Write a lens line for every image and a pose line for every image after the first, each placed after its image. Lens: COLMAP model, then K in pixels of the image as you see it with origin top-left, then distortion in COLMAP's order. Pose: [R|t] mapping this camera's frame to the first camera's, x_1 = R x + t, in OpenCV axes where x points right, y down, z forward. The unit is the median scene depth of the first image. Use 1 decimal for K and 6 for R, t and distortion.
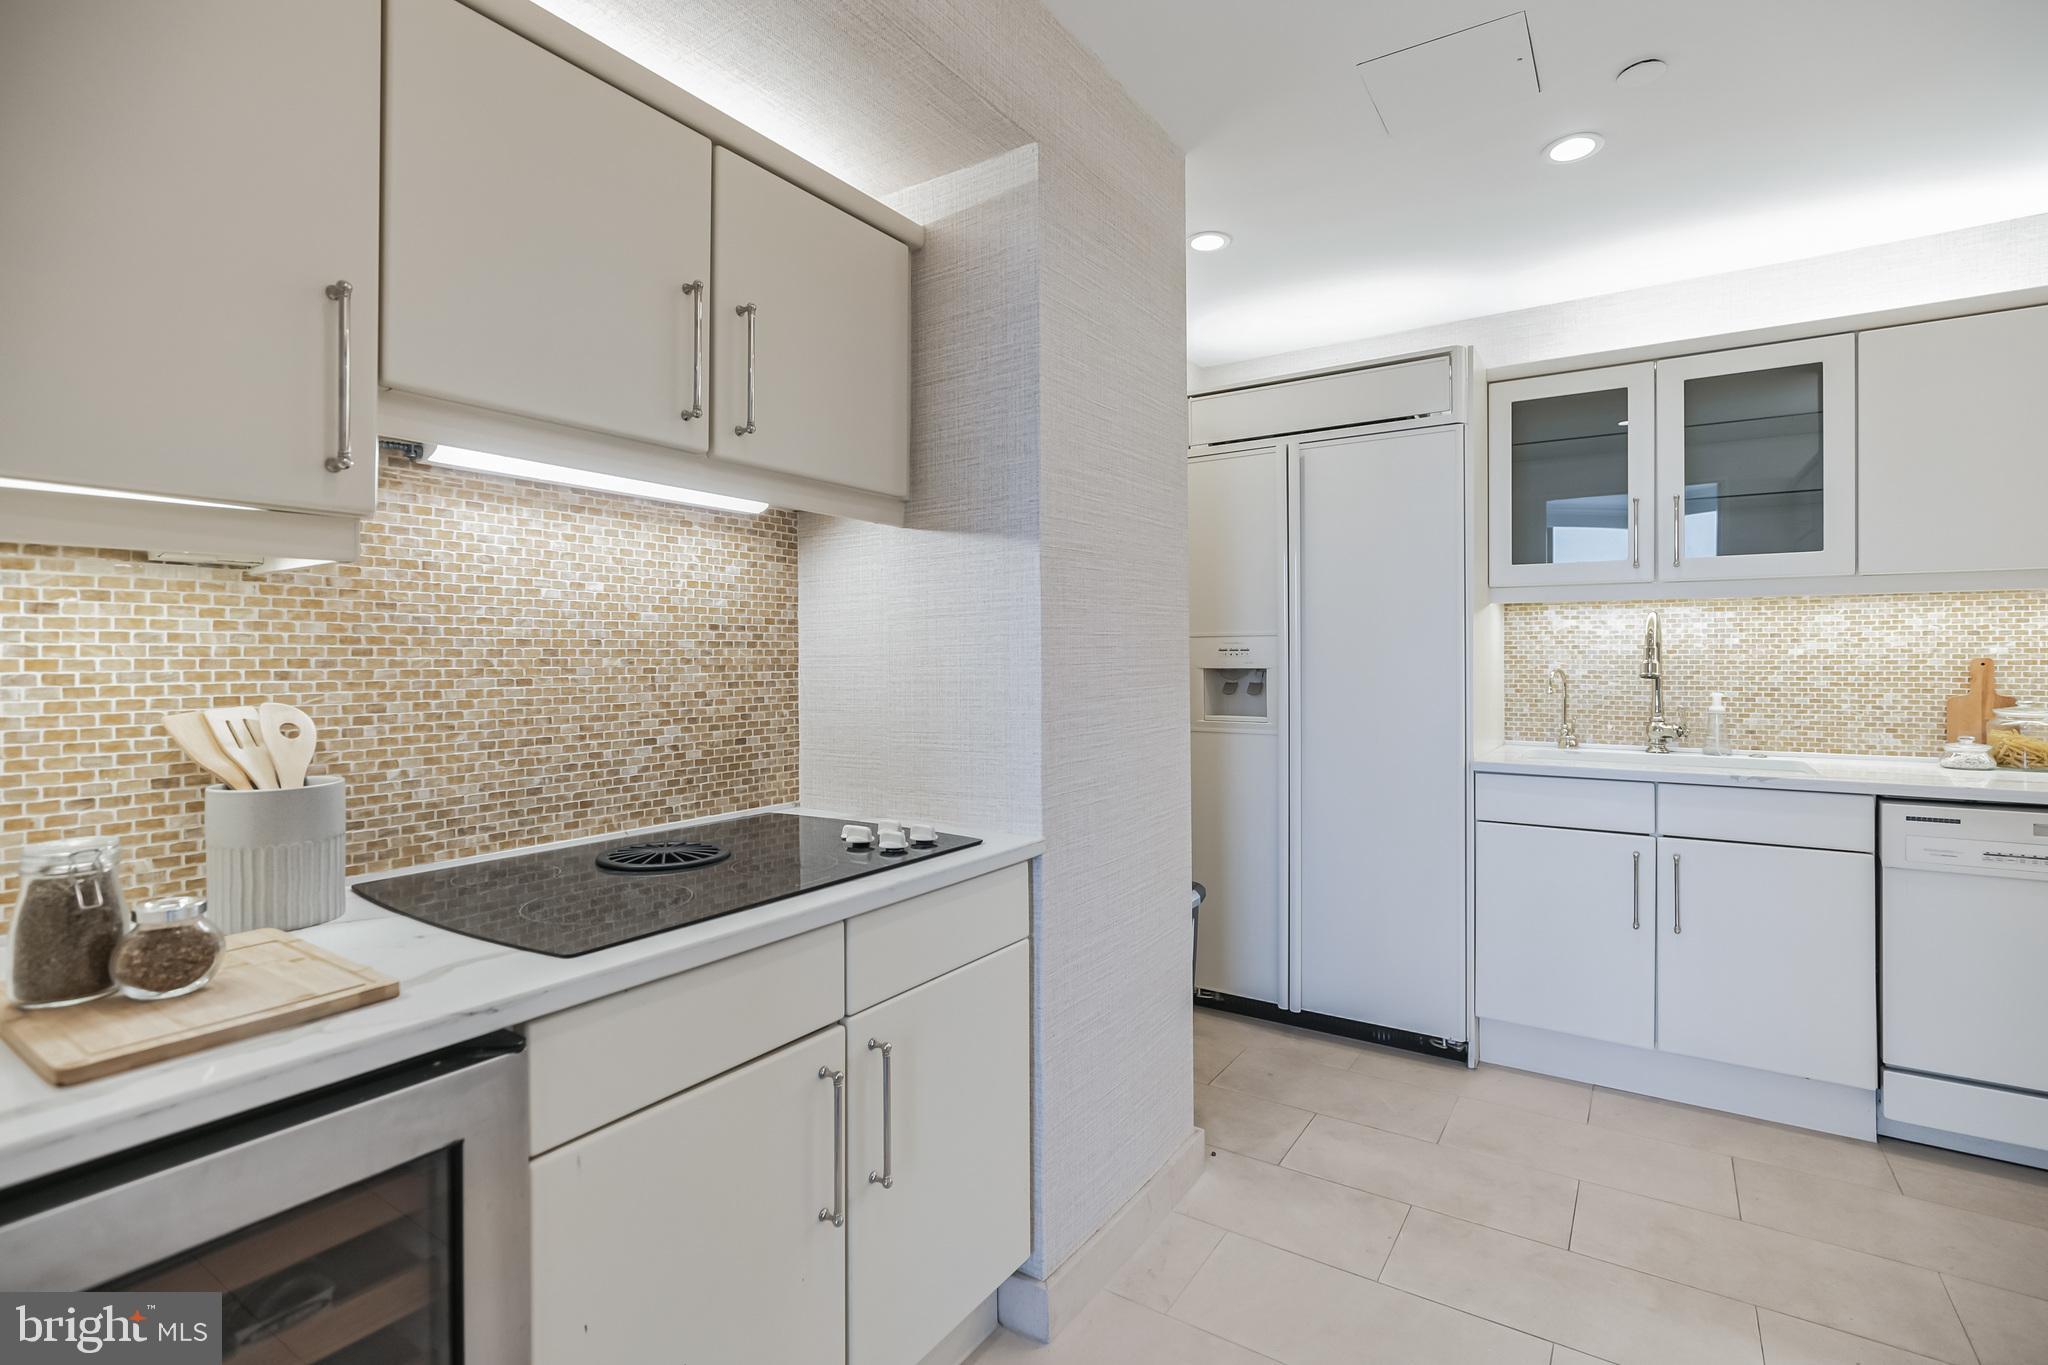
lens RADIAL K [[943.4, 0, 1028.3], [0, 943.4, 654.9], [0, 0, 1]] dist [-0.019143, 0.004755]
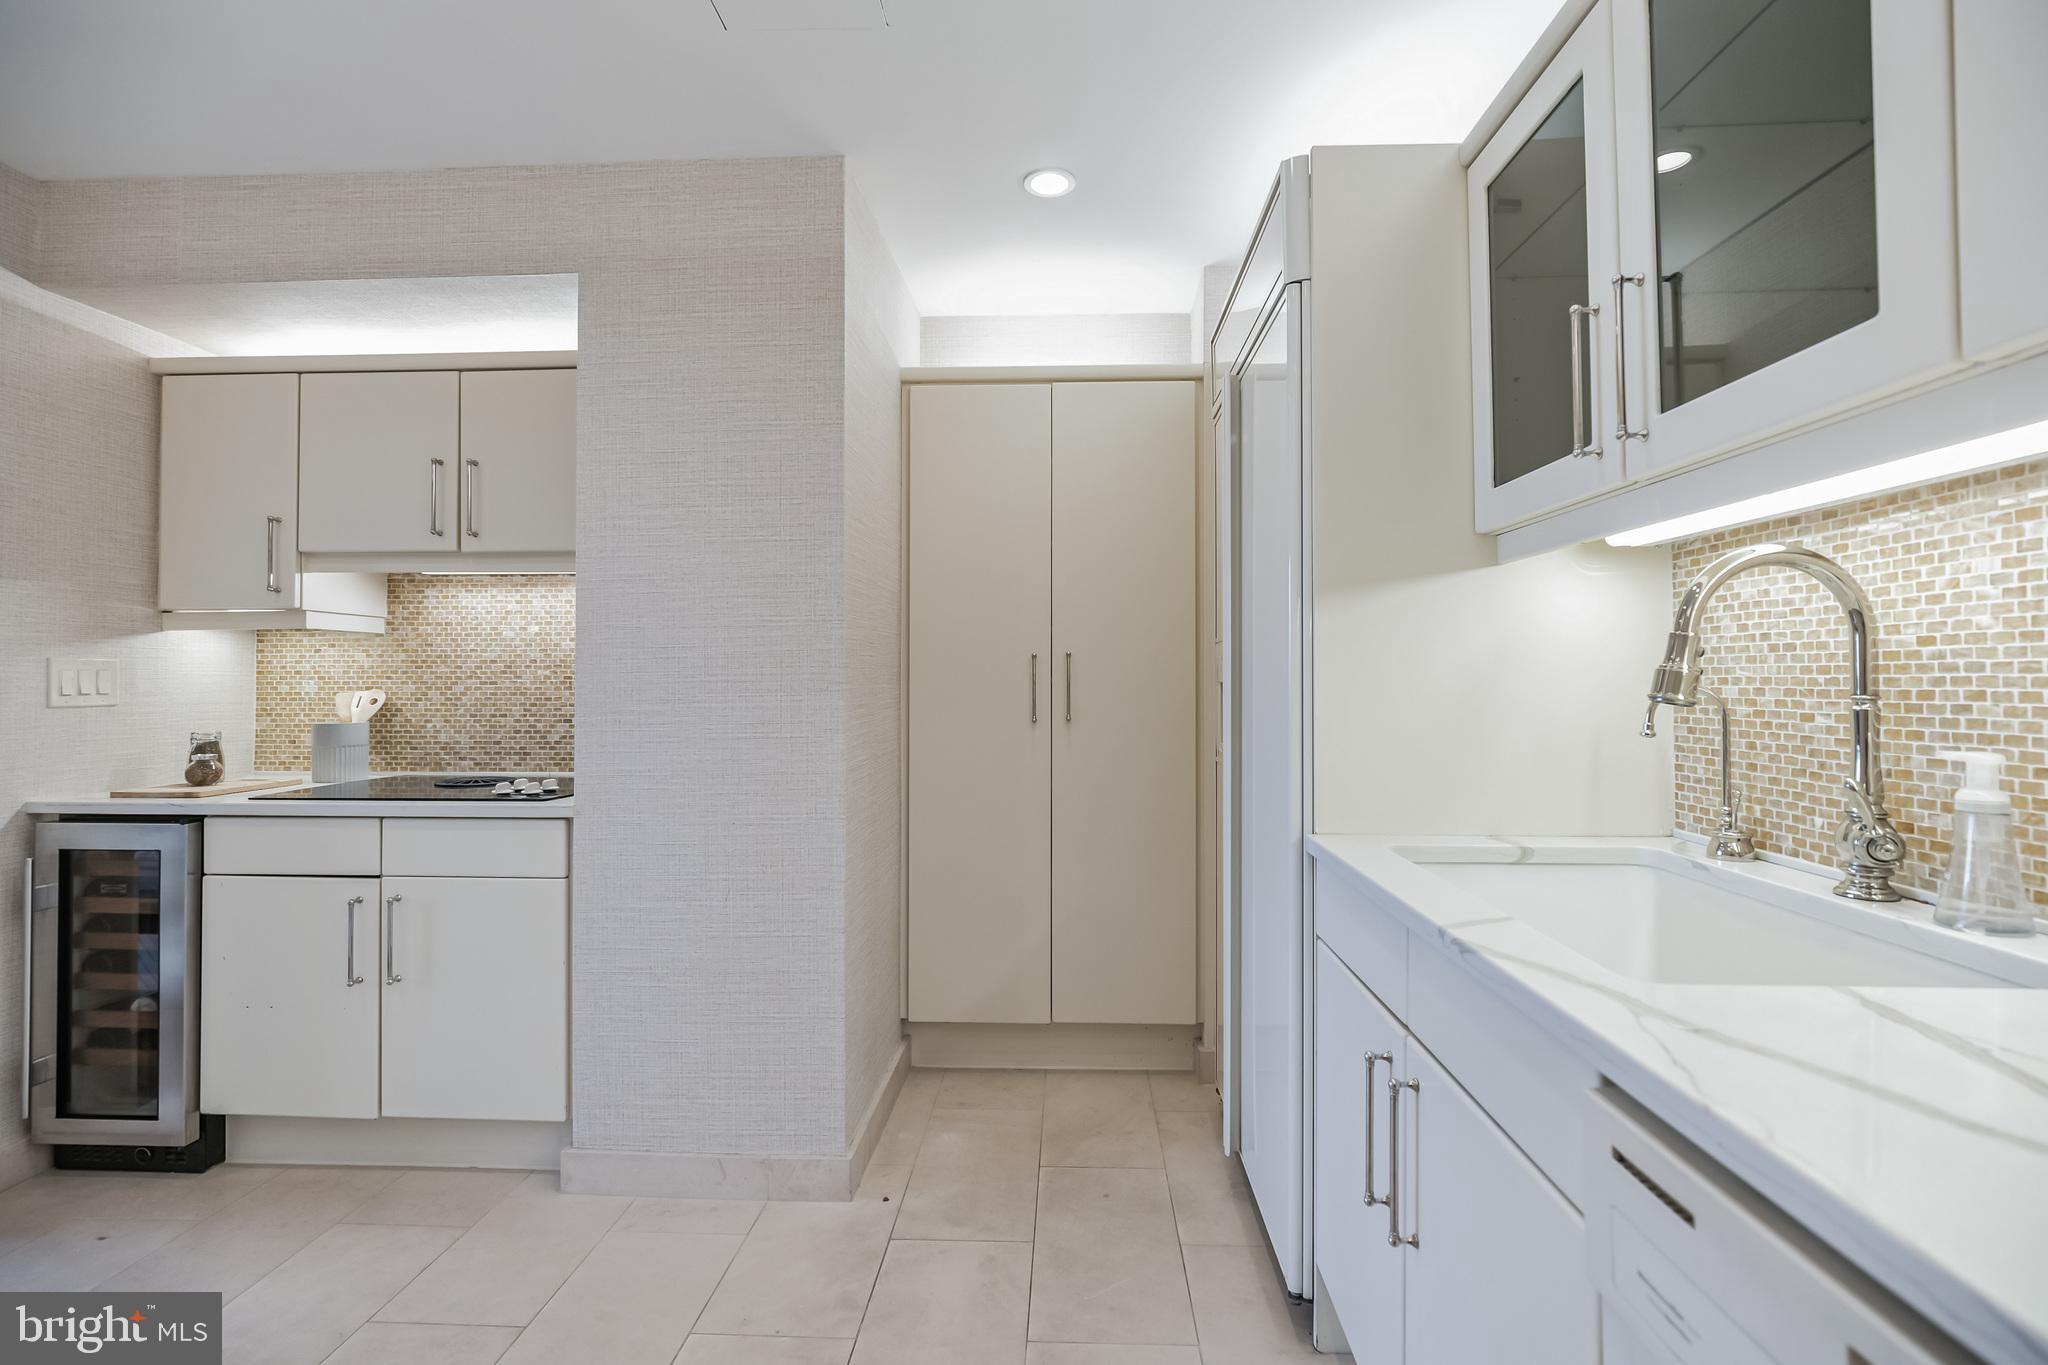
lens RADIAL K [[943.4, 0, 1035.0], [0, 943.4, 670.4], [0, 0, 1]] dist [-0.019143, 0.004755]
pose [[0.517124, -0.007504, -0.855877, 1.426982], [0.002821, 0.999971, -0.007062, 0.018127], [0.855906, 0.001237, 0.517131, 0.855927]]
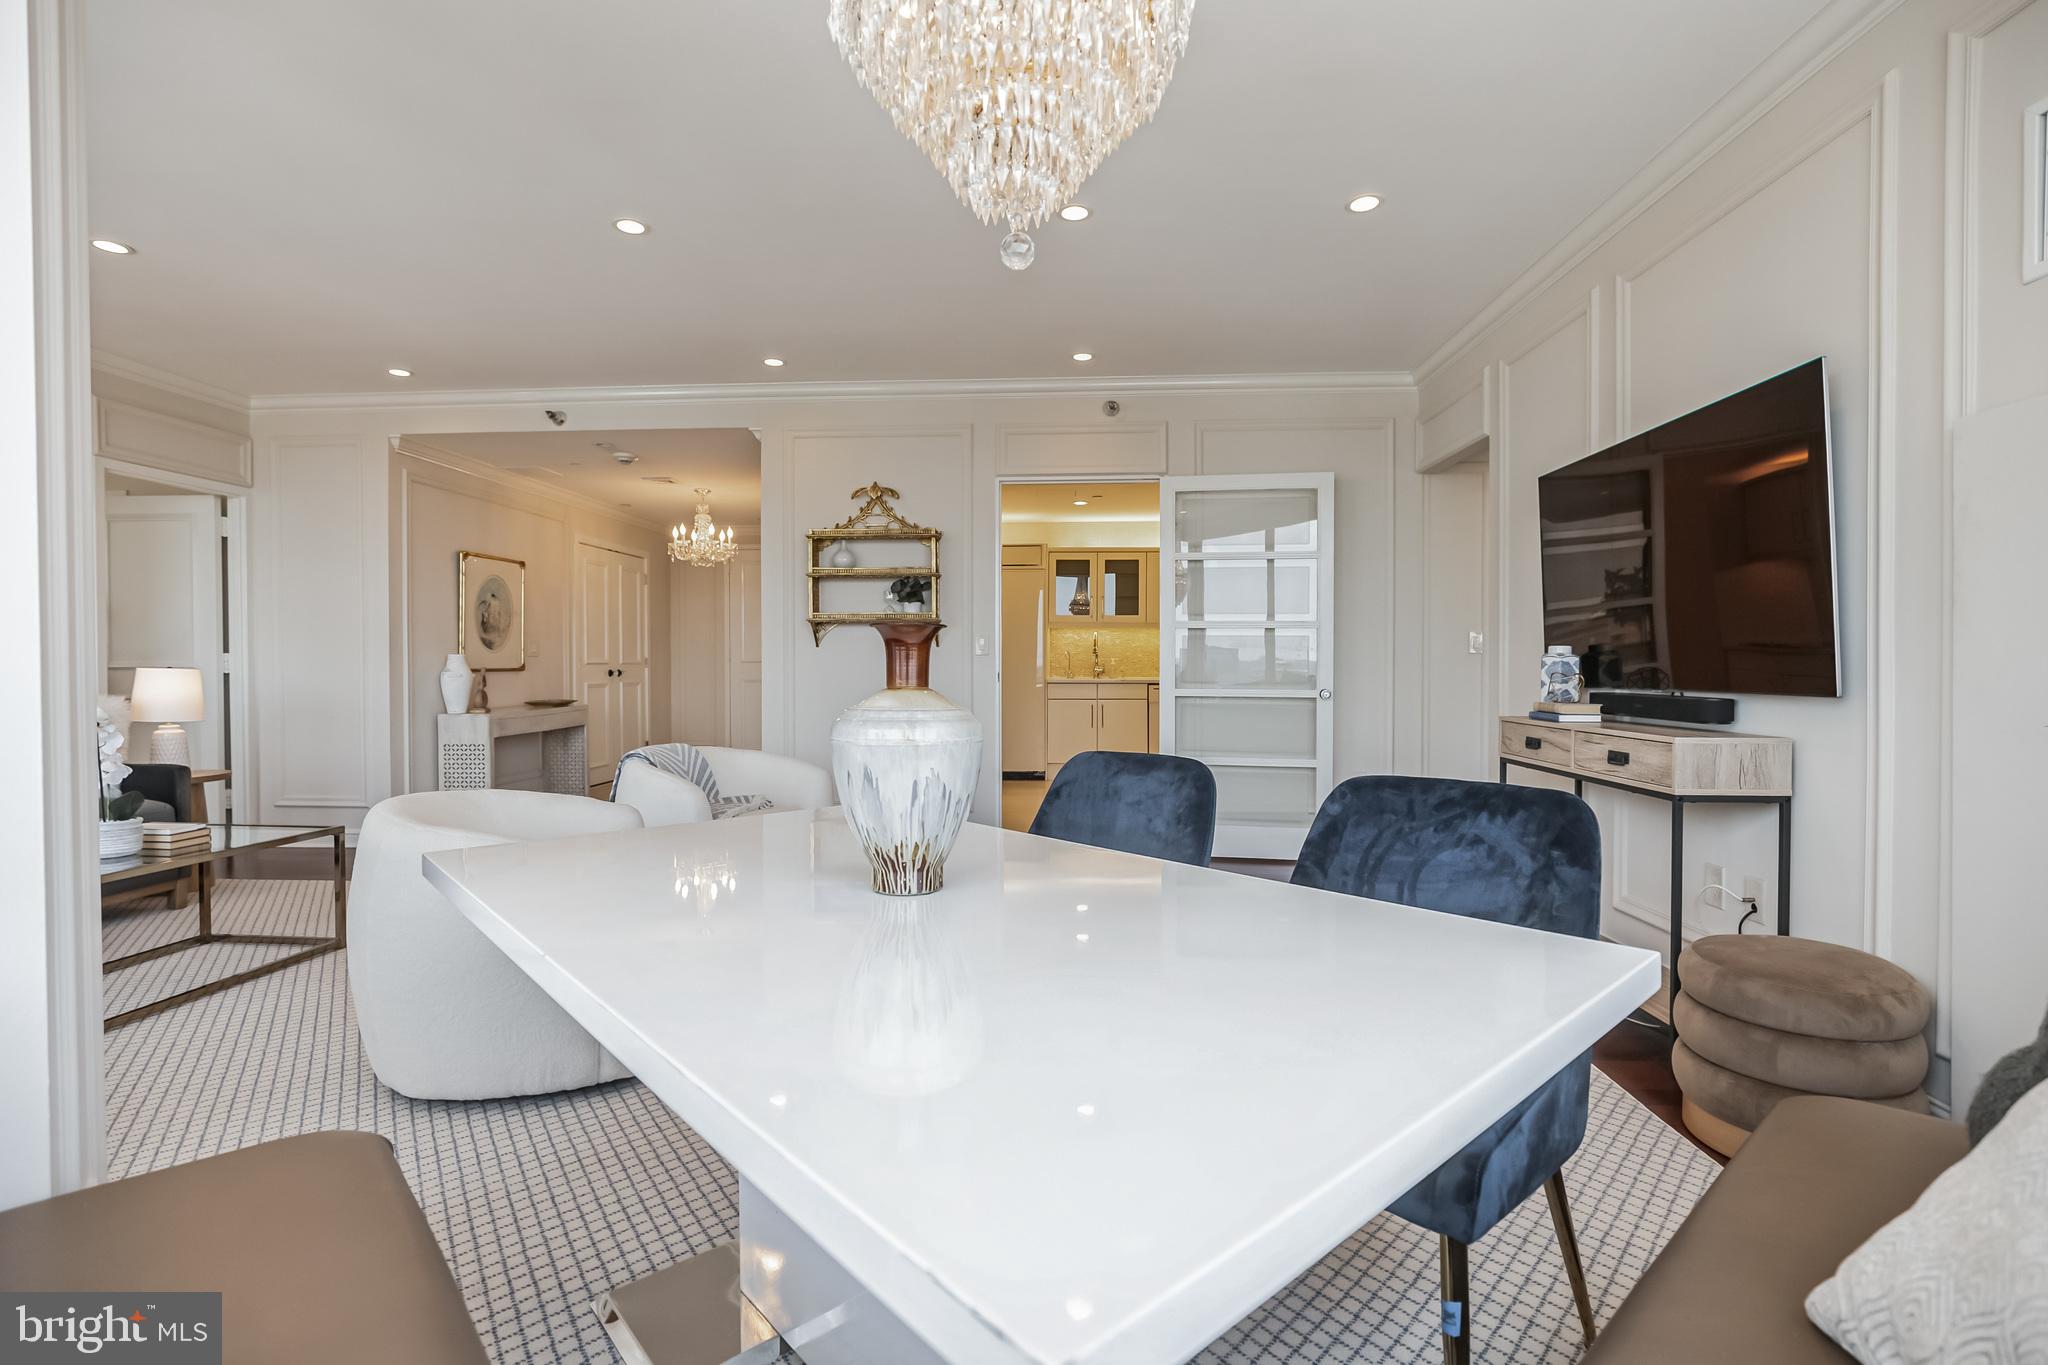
lens RADIAL K [[943.4, 0, 1023.1], [0, 943.4, 665.5], [0, 0, 1]] dist [-0.019143, 0.004755]
pose [[0.870598, -0.005185, 0.491968, -1.754201], [-0.001854, 0.999903, 0.013820, 0.038457], [-0.491991, -0.012944, 0.870504, -2.596889]]
